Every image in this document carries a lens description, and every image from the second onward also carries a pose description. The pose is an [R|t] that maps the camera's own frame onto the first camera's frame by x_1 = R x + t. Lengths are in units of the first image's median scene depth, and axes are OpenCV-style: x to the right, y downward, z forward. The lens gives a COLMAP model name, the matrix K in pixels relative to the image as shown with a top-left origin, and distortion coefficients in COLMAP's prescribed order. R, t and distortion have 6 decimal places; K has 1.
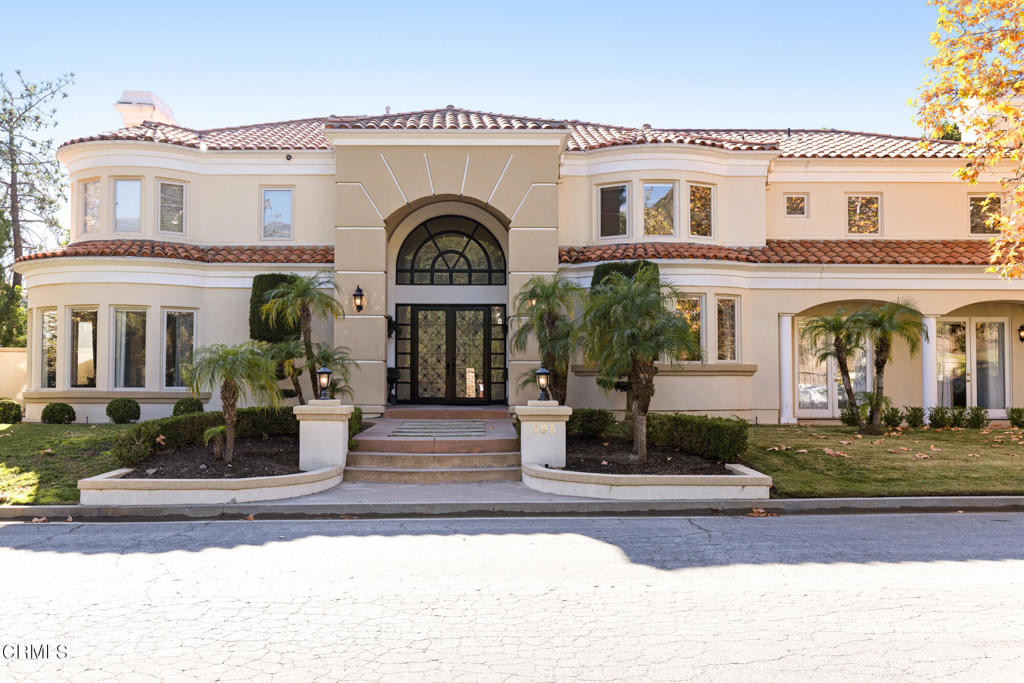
lens RADIAL K [[1010.0, 0, 512.0], [0, 1010.0, 341.5], [0, 0, 1]] dist [-0.008468, 0.000887]
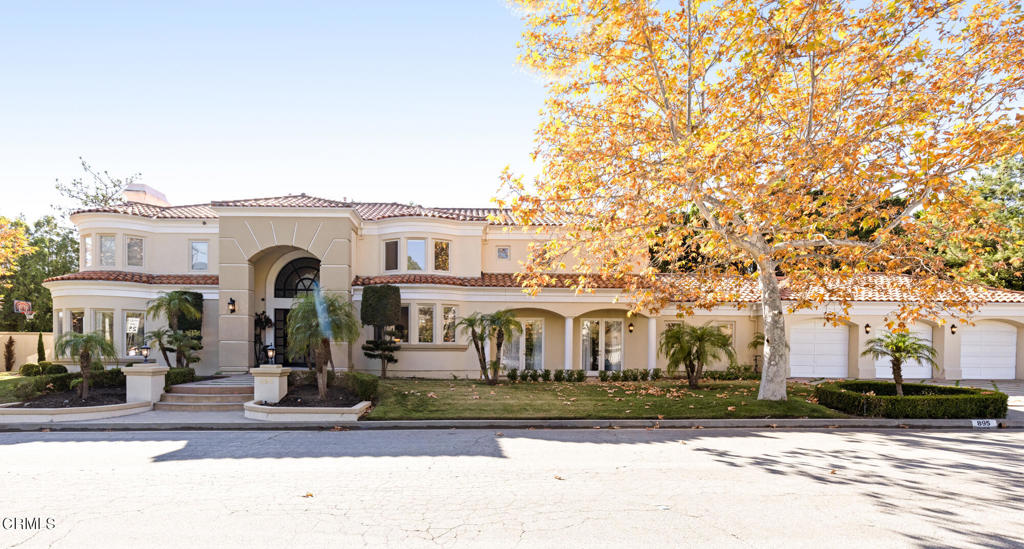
lens RADIAL K [[582.9, 0, 517.7], [0, 582.9, 351.6], [0, 0, 1]] dist [0.004937, 0.001080]
pose [[0.999986, 0.005146, 0.000722, 0.332370], [-0.005167, 0.999430, 0.033358, 0.000473], [-0.000550, -0.033362, 0.999443, -0.002673]]
